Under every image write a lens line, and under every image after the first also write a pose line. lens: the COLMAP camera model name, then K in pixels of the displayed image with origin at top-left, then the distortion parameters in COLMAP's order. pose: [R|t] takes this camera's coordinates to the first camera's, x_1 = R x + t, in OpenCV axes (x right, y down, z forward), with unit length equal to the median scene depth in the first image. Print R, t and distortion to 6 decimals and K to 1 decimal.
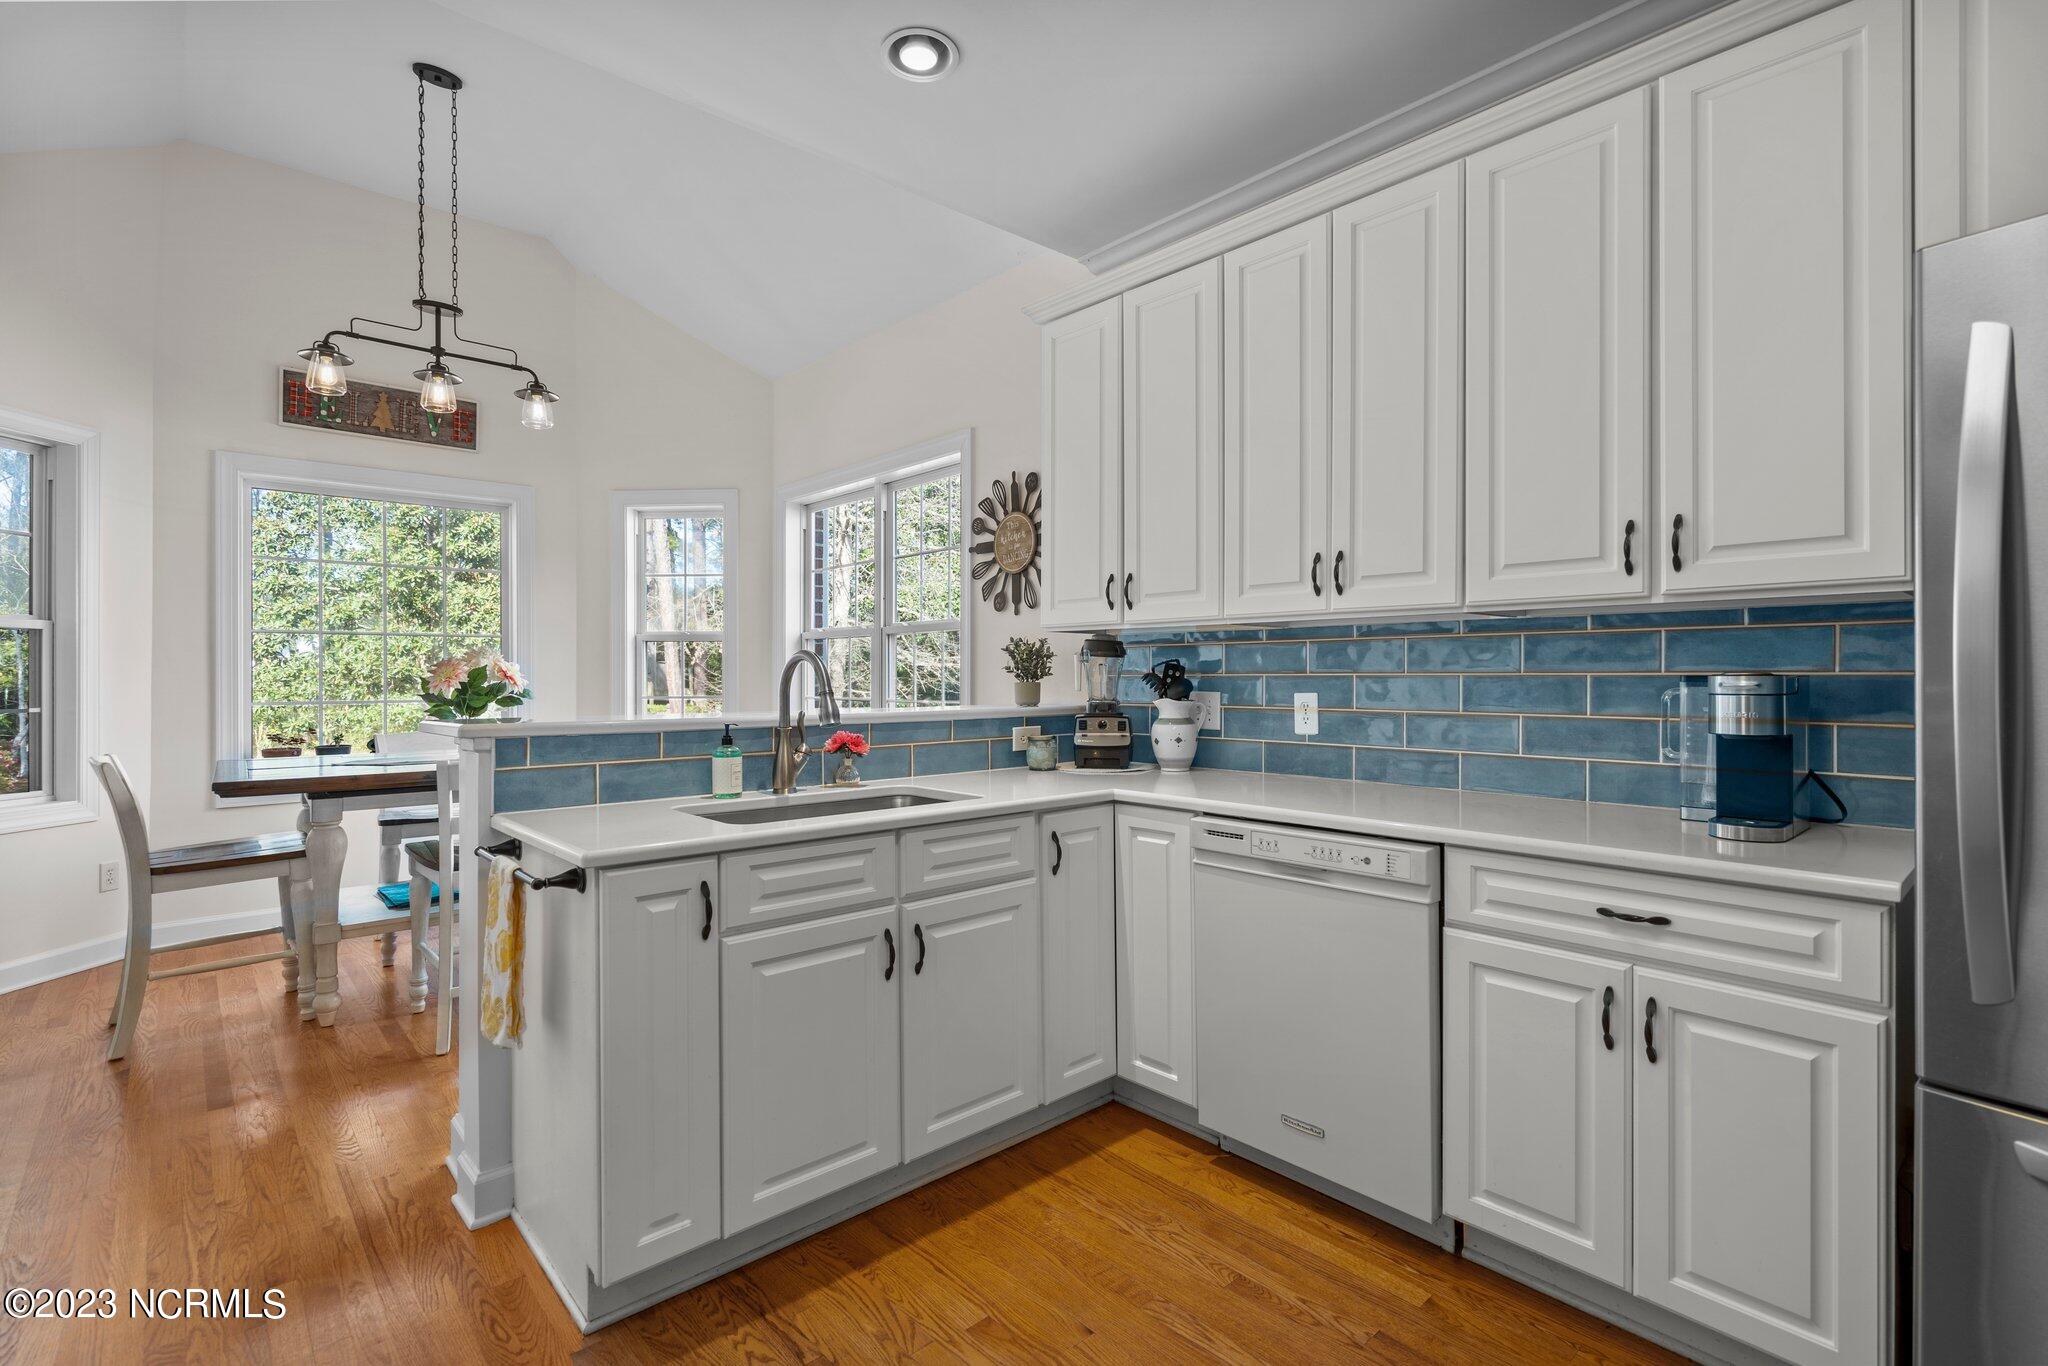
lens RADIAL K [[955.1, 0, 1036.1], [0, 955.1, 675.4], [0, 0, 1]] dist [-0.001507, 0.000108]
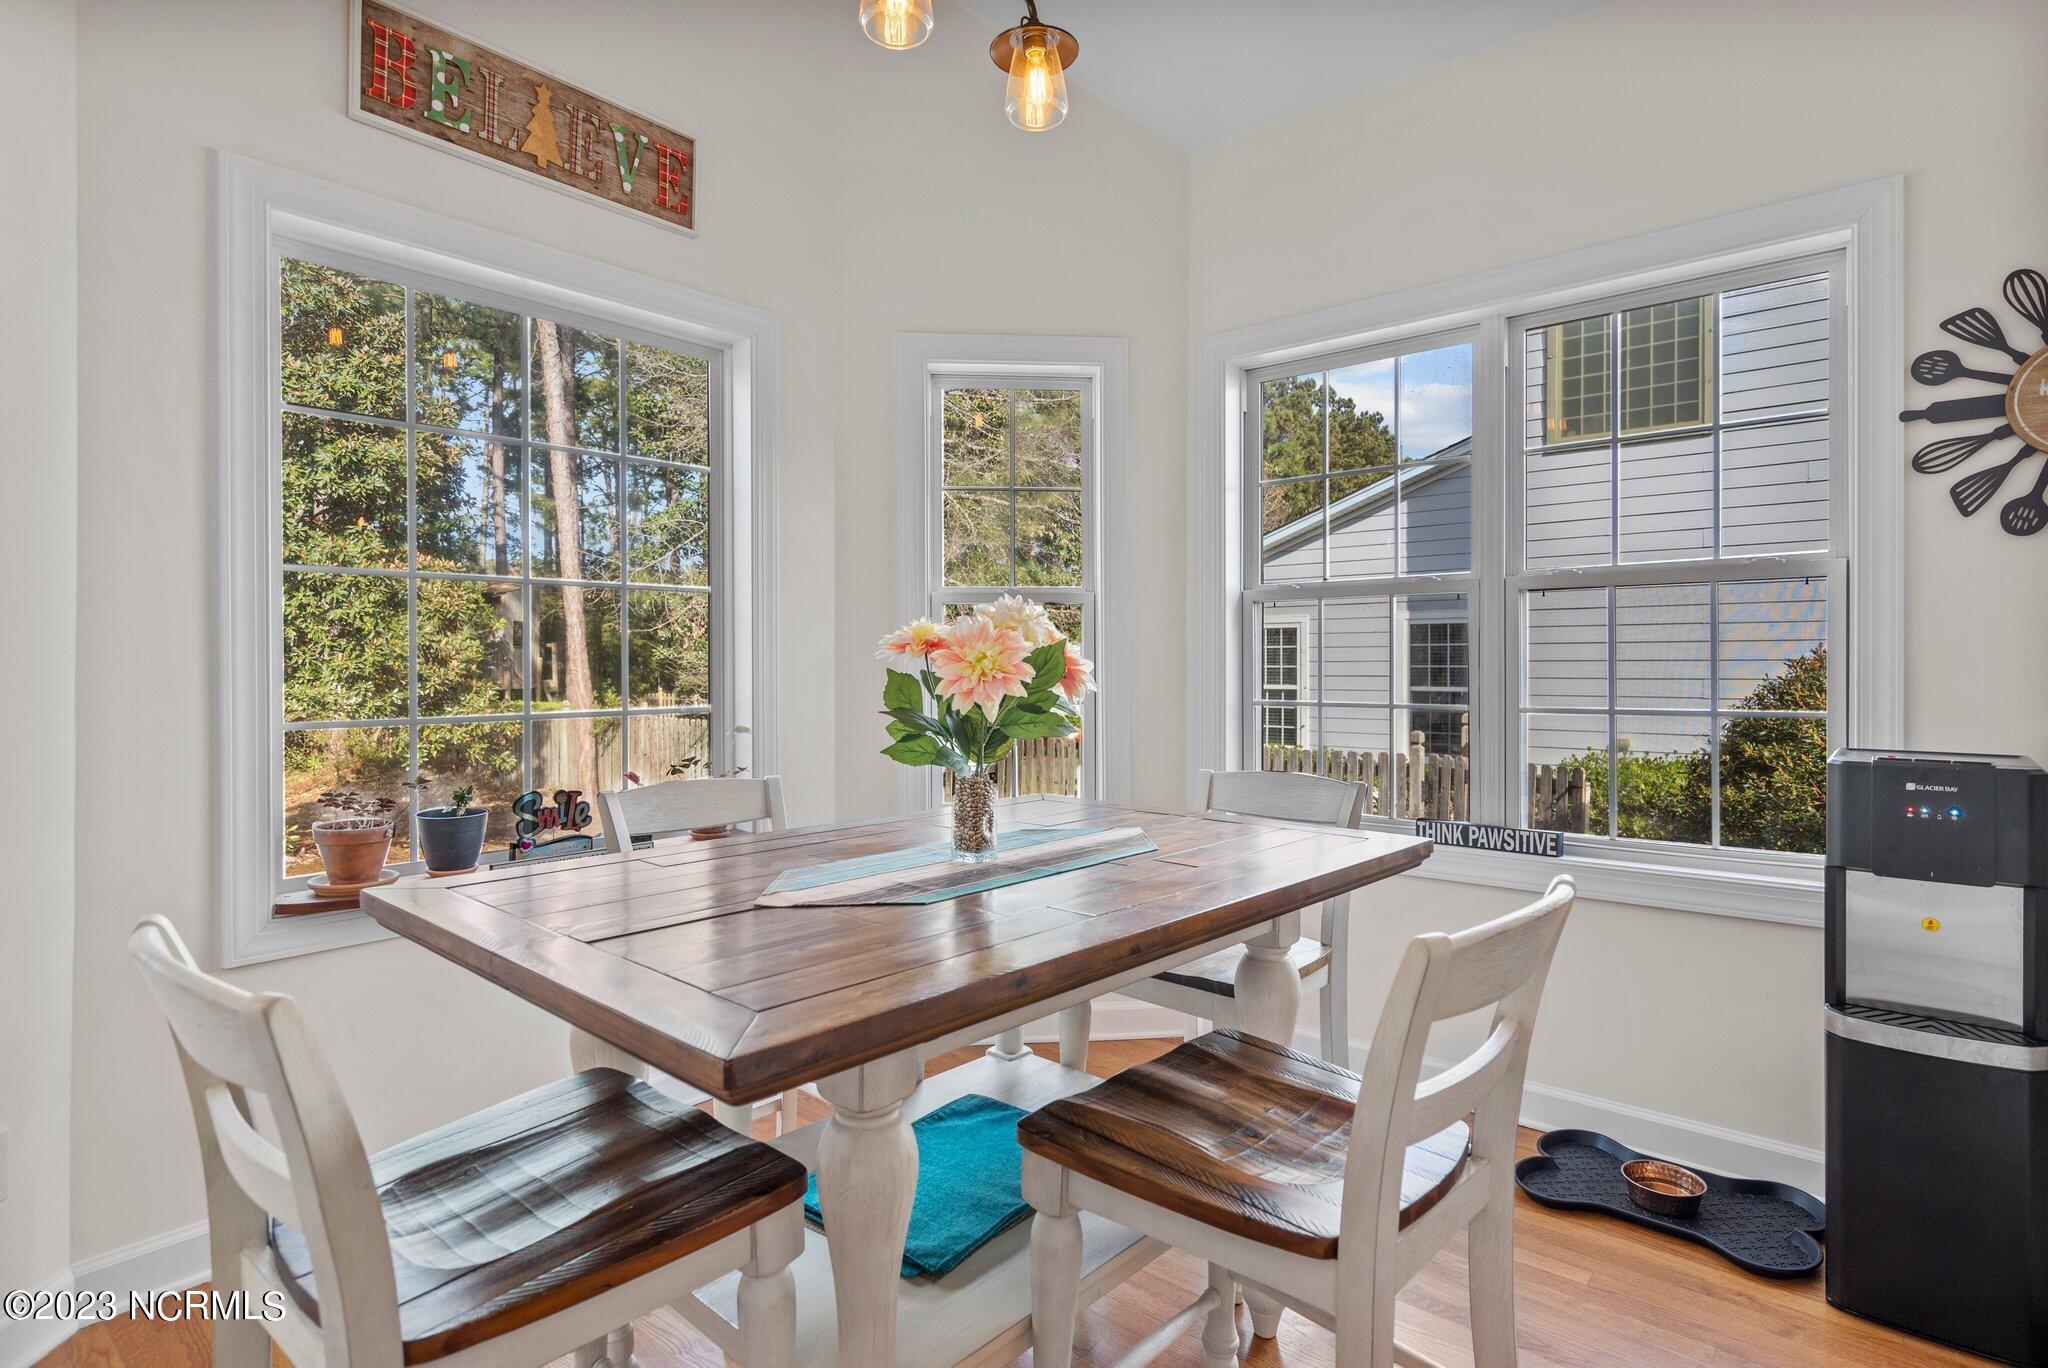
lens RADIAL K [[1049.3, 0, 1028.5], [0, 1049.3, 664.0], [0, 0, 1]] dist [-0.000253, -0.000057]
pose [[0.991294, -0.003451, 0.131620, -0.752180], [0.002789, 0.999983, 0.005217, -0.006372], [-0.131636, -0.004804, 0.991287, 0.643605]]
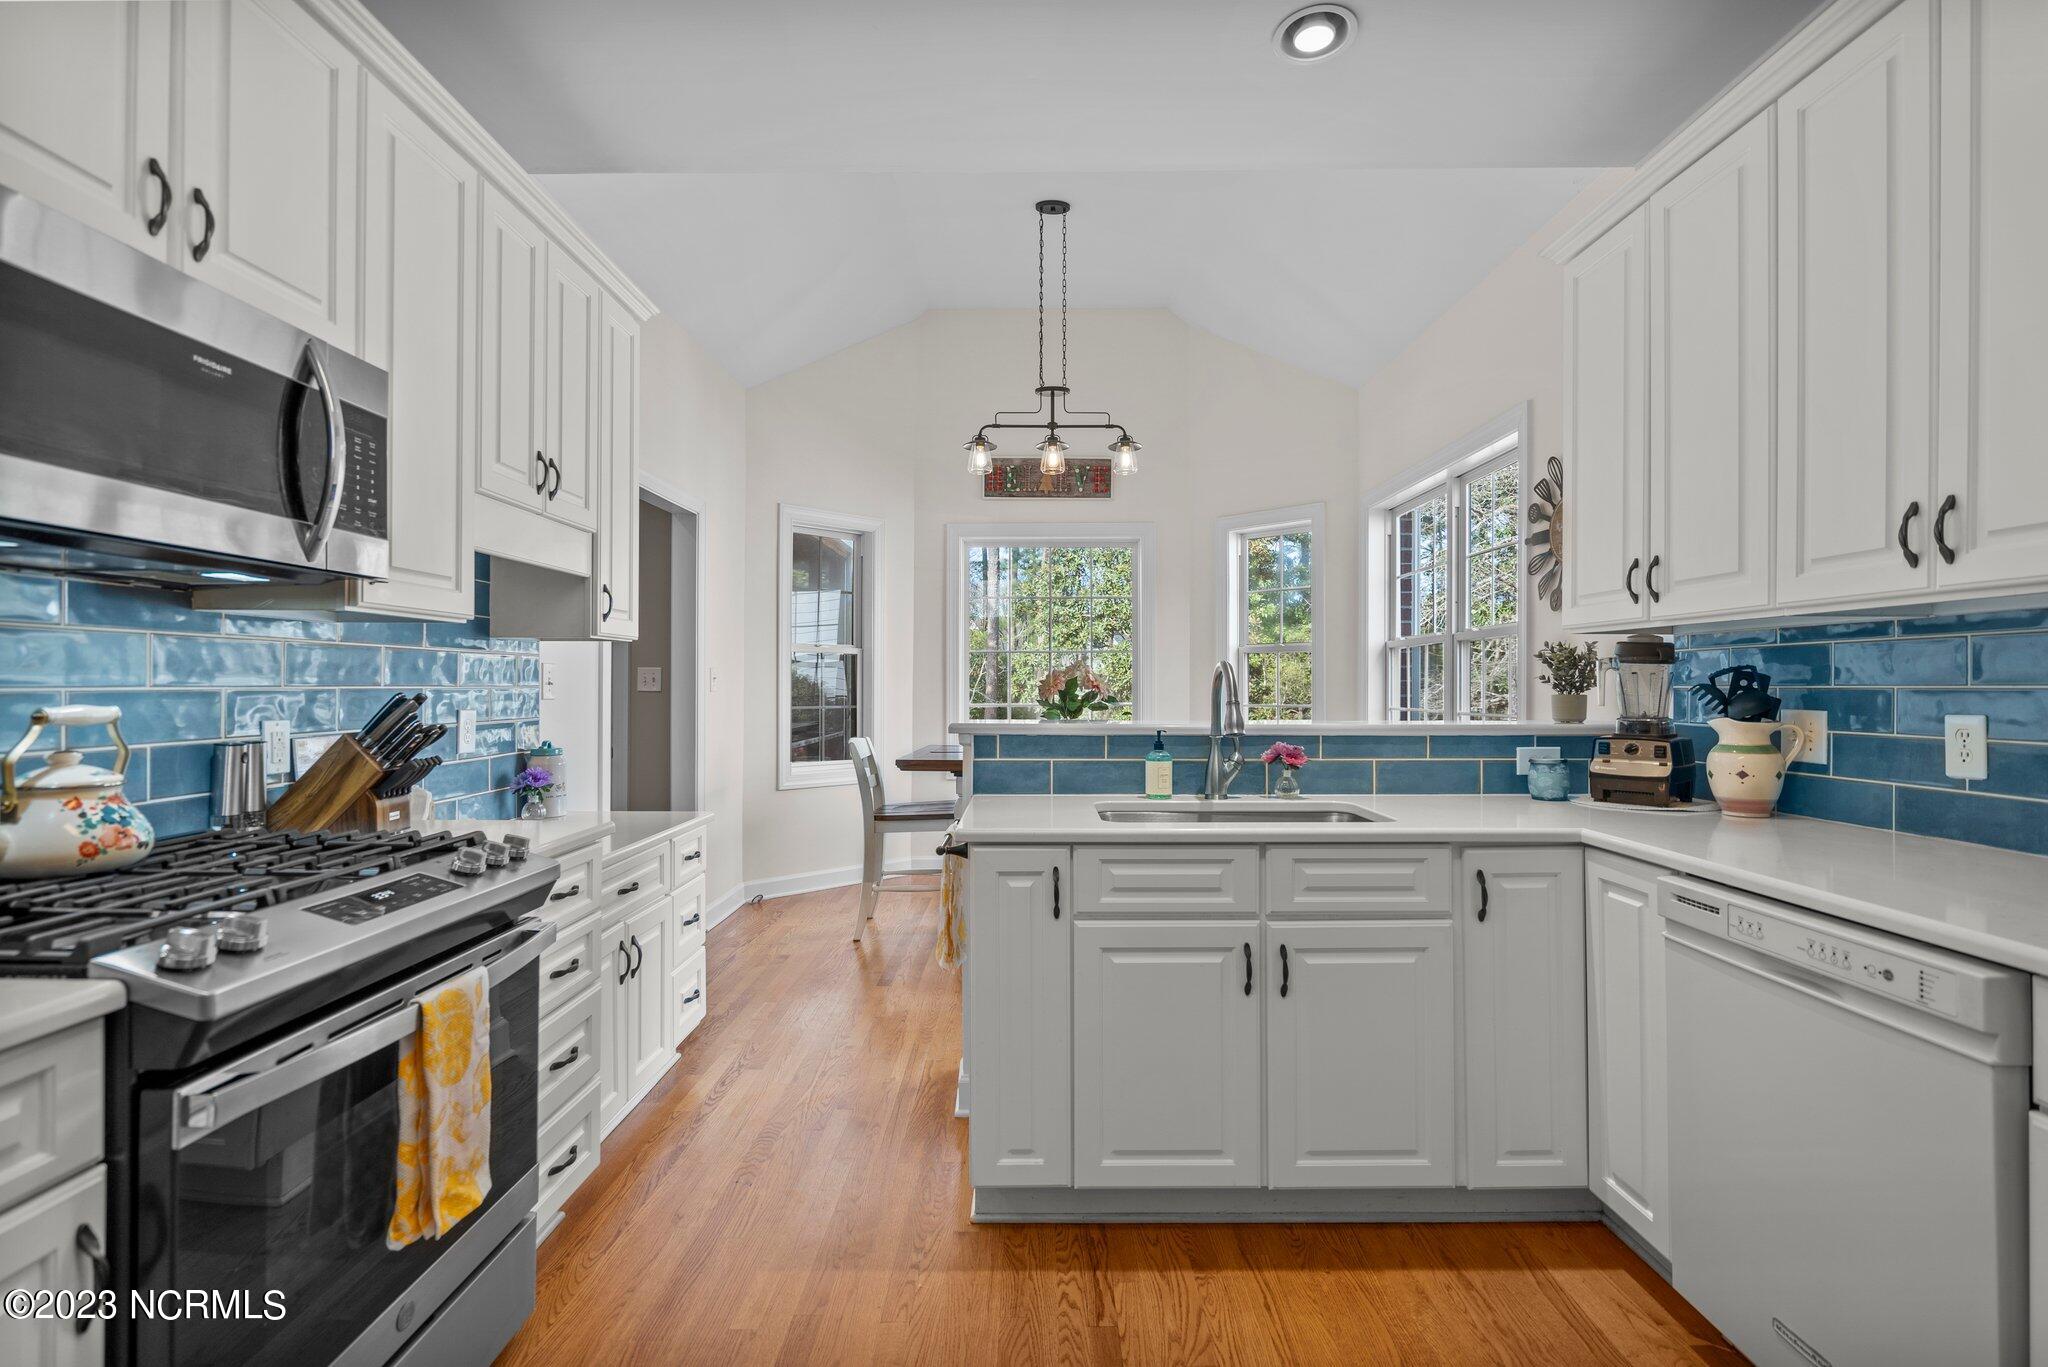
lens RADIAL K [[942.3, 0, 1036.6], [0, 942.3, 681.3], [0, 0, 1]] dist [-0.002425, 0.000070]
pose [[0.736847, -0.000156, -0.676059, 0.233570], [-0.002010, 0.999995, -0.002422, -0.001589], [0.676056, 0.003144, 0.736843, 0.092176]]
